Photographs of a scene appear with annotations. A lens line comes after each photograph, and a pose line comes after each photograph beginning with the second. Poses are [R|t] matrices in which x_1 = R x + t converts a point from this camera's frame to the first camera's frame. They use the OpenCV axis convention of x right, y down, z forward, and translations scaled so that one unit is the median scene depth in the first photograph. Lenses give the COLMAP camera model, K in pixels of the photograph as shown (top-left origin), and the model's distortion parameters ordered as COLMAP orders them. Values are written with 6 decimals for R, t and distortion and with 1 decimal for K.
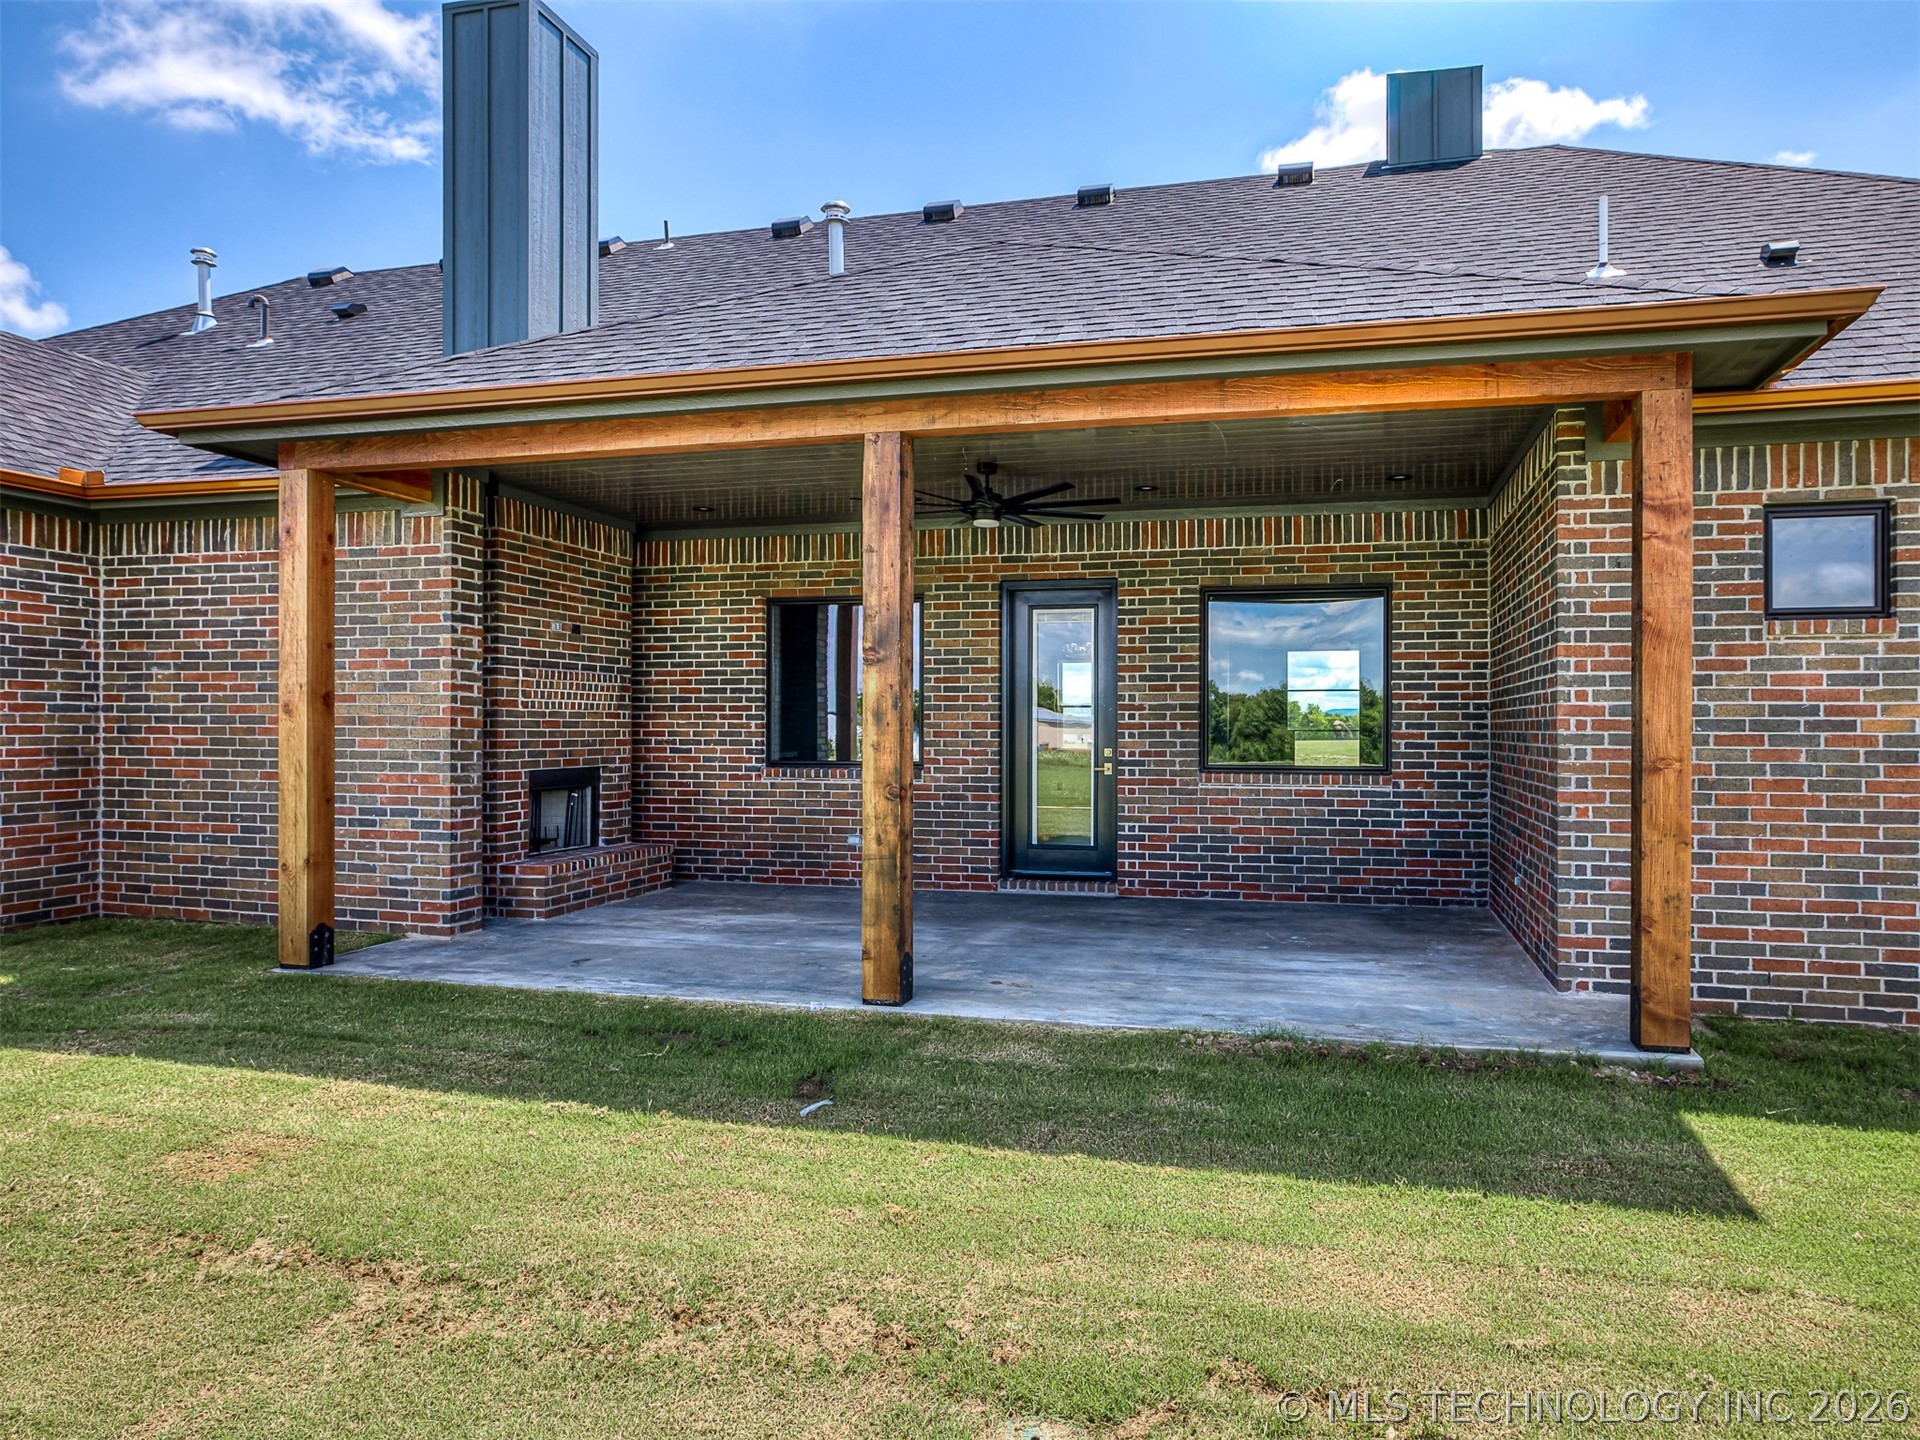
lens RADIAL K [[1497.4, 0, 962.0], [0, 1497.4, 722.8], [0, 0, 1]] dist [0.040769, -0.005715]
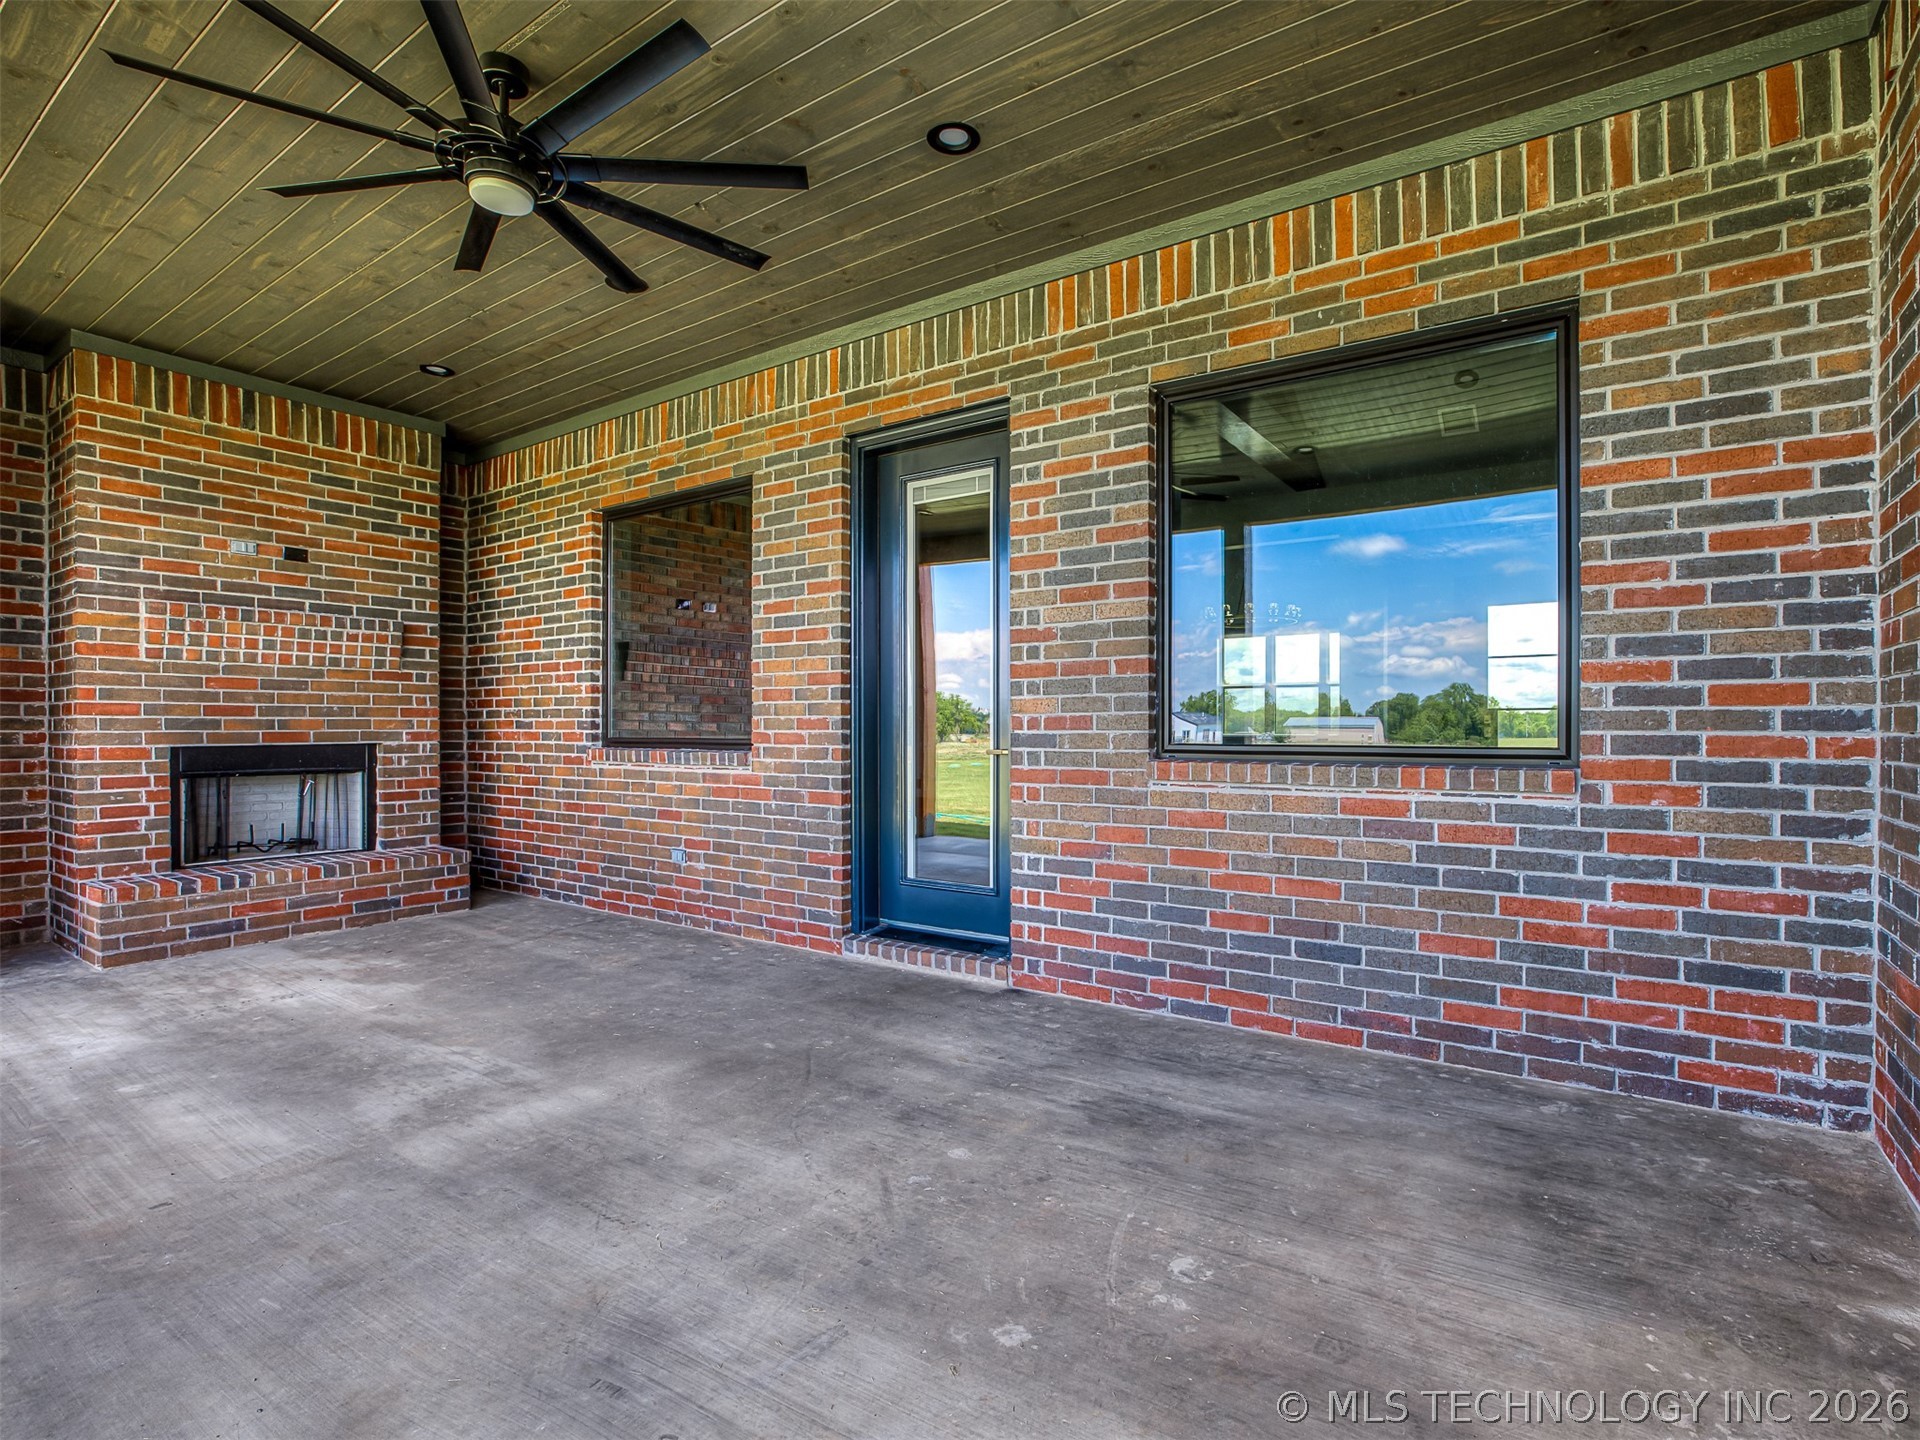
lens RADIAL K [[1011.3, 0, 953.0], [0, 1011.3, 731.0], [0, 0, 1]] dist [-0.030247, 0.012066]
pose [[0.939480, -0.000423, -0.342605, 0.213624], [0.001799, 0.999992, 0.003700, 0.022505], [0.342600, -0.004092, 0.939472, 0.667996]]
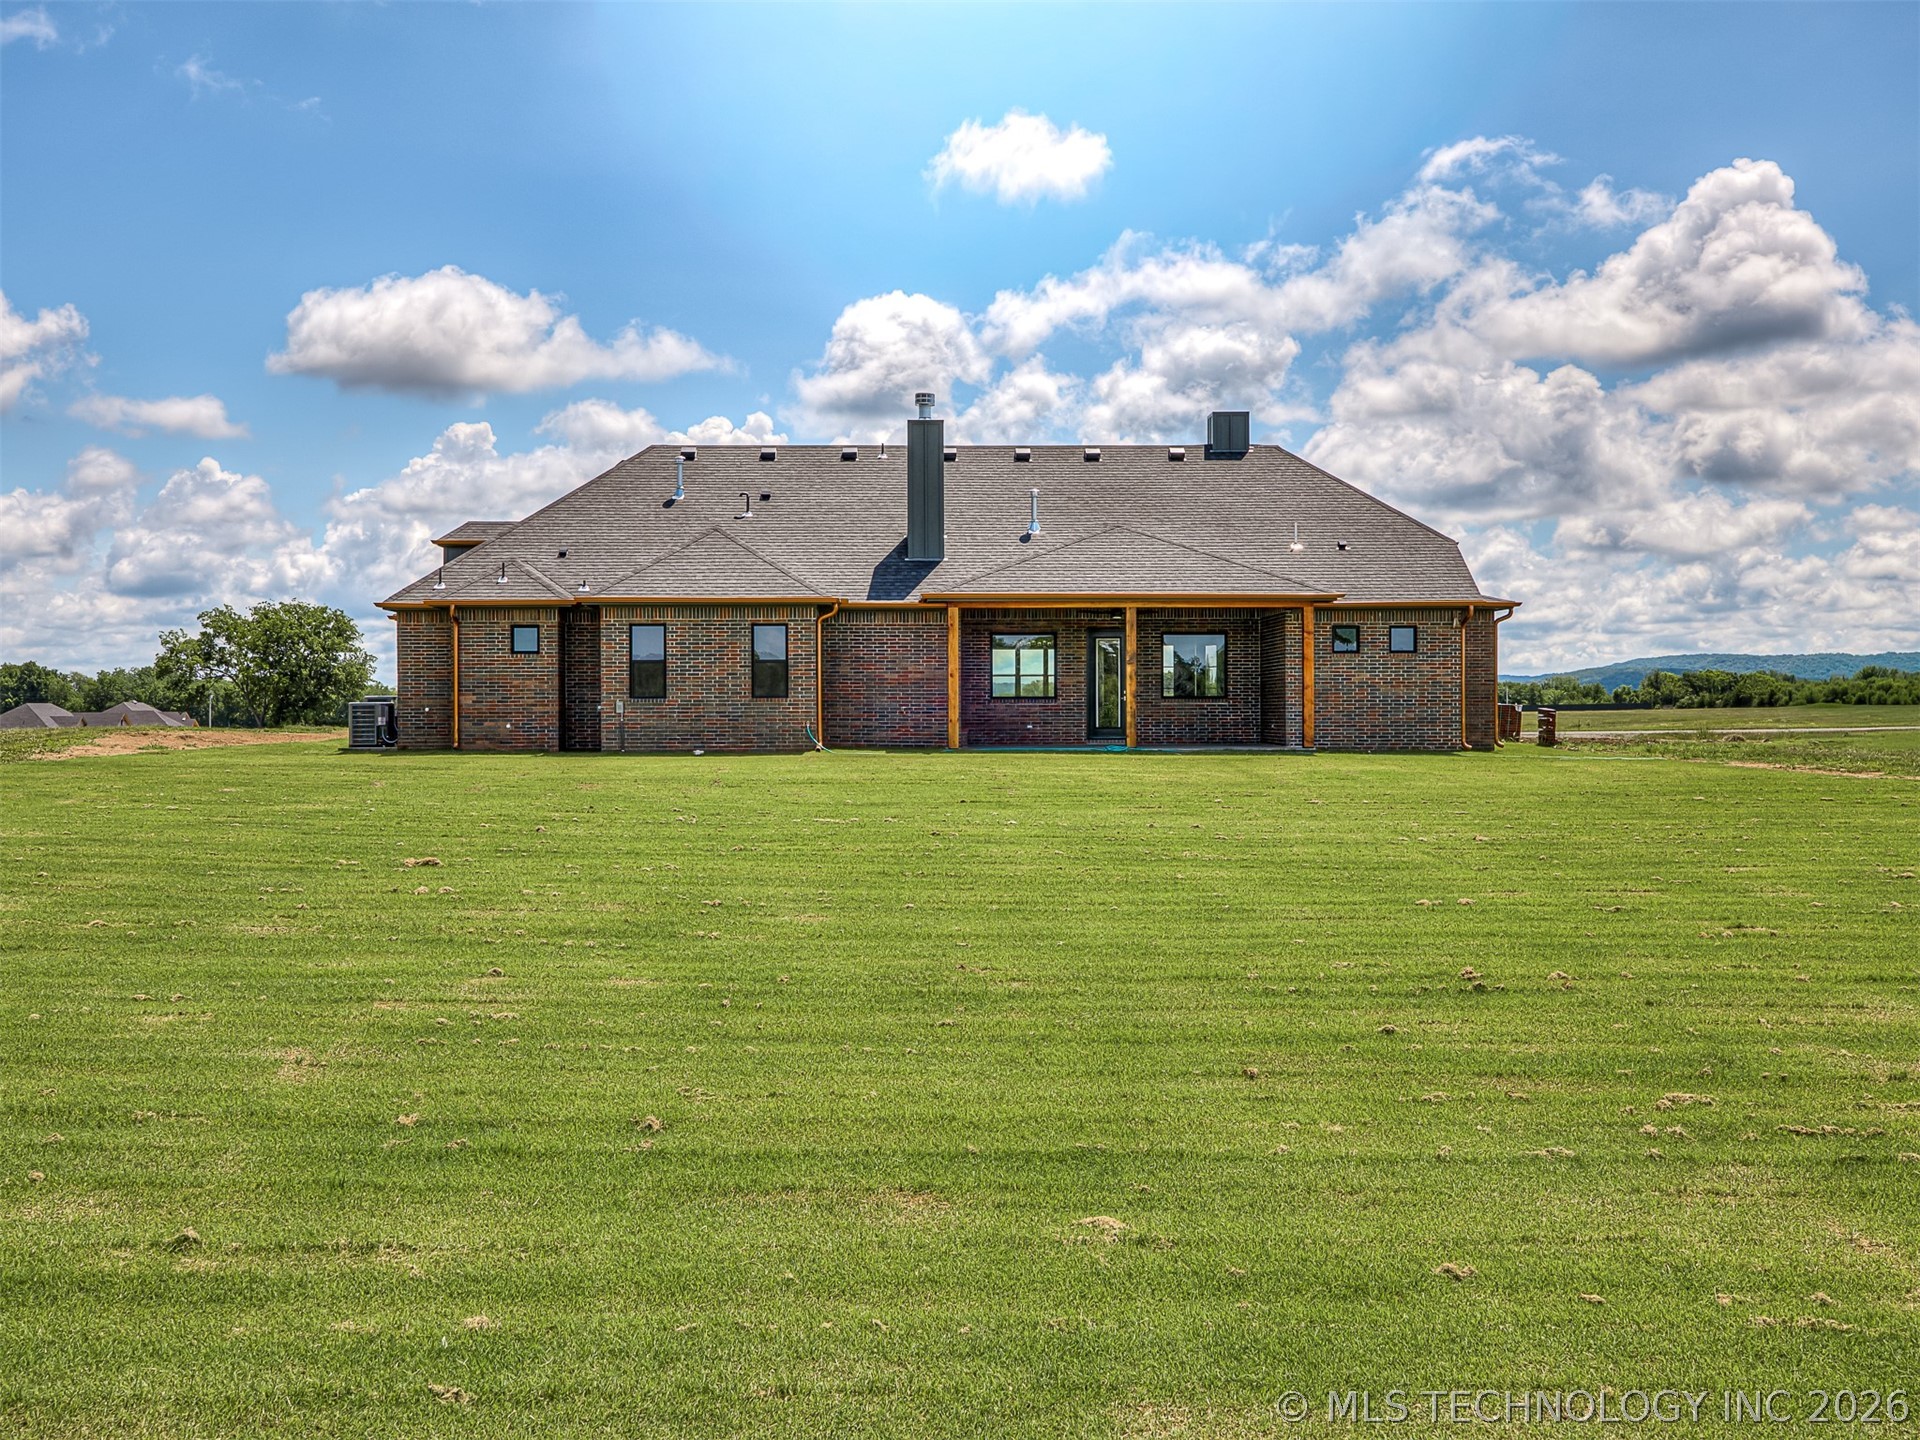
lens RADIAL K [[1878.5, 0, 958.1], [0, 1878.5, 719.9], [0, 0, 1]] dist [0.009334, 0.000000]
pose [[0.975040, -0.004972, 0.221974, -2.083568], [0.002203, 0.999917, 0.012718, 0.058071], [-0.222019, -0.011911, 0.974970, -4.900975]]
